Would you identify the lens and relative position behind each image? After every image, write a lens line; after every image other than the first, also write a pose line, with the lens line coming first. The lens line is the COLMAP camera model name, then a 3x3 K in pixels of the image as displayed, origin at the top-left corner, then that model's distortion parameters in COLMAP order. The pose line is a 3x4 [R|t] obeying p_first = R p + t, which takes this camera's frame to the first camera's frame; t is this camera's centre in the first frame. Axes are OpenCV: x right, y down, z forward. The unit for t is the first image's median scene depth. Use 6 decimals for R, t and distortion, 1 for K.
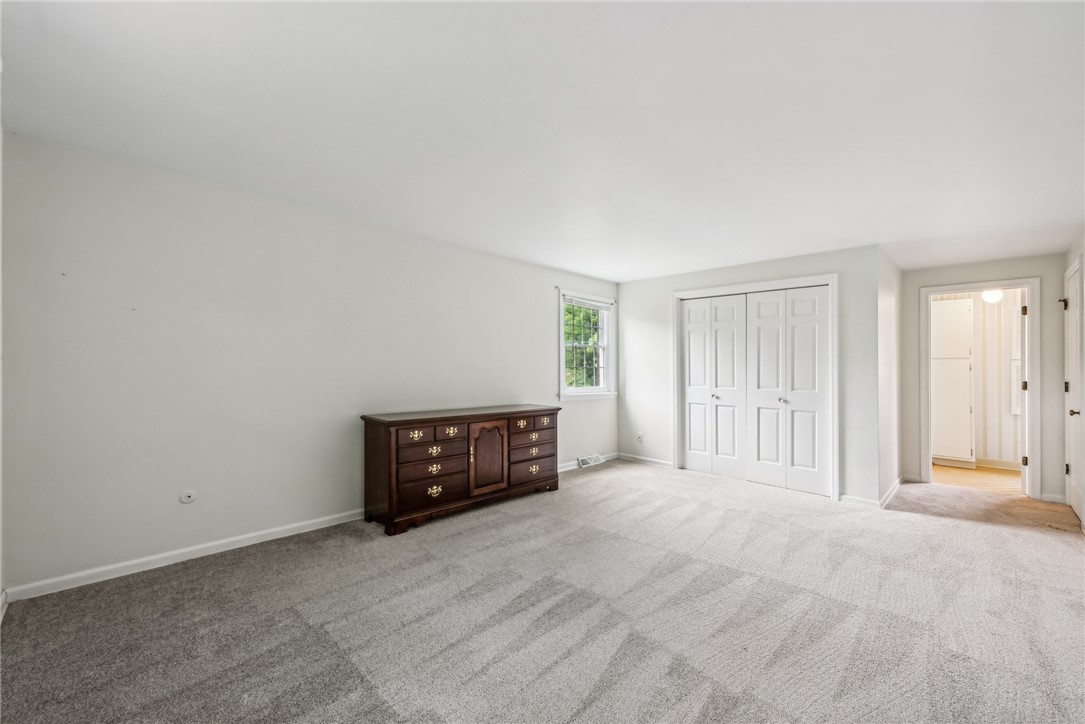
lens RADIAL K [[434.6, 0, 543.2], [0, 434.6, 360.9], [0, 0, 1]] dist [0.018164, -0.002221]
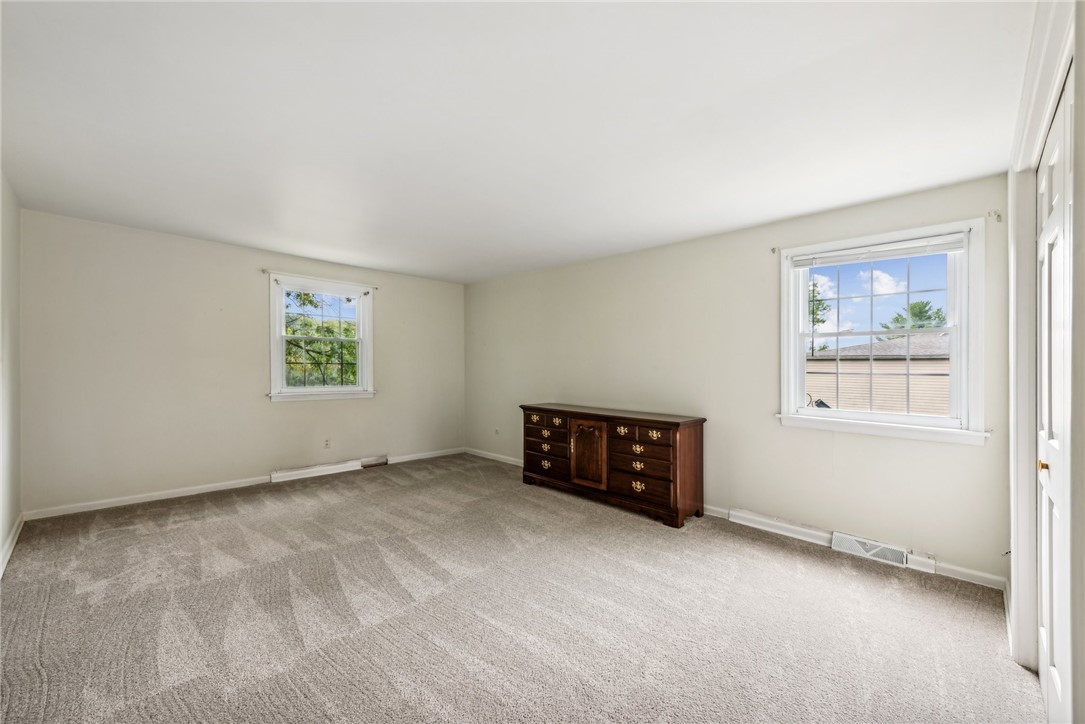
lens RADIAL K [[434.6, 0, 543.3], [0, 434.6, 368.7], [0, 0, 1]] dist [0.018164, -0.002221]
pose [[0.013948, -0.006779, -0.999880, 0.883441], [-0.002079, 0.999975, -0.006809, 0.019942], [0.999901, 0.002173, 0.013933, 0.822729]]
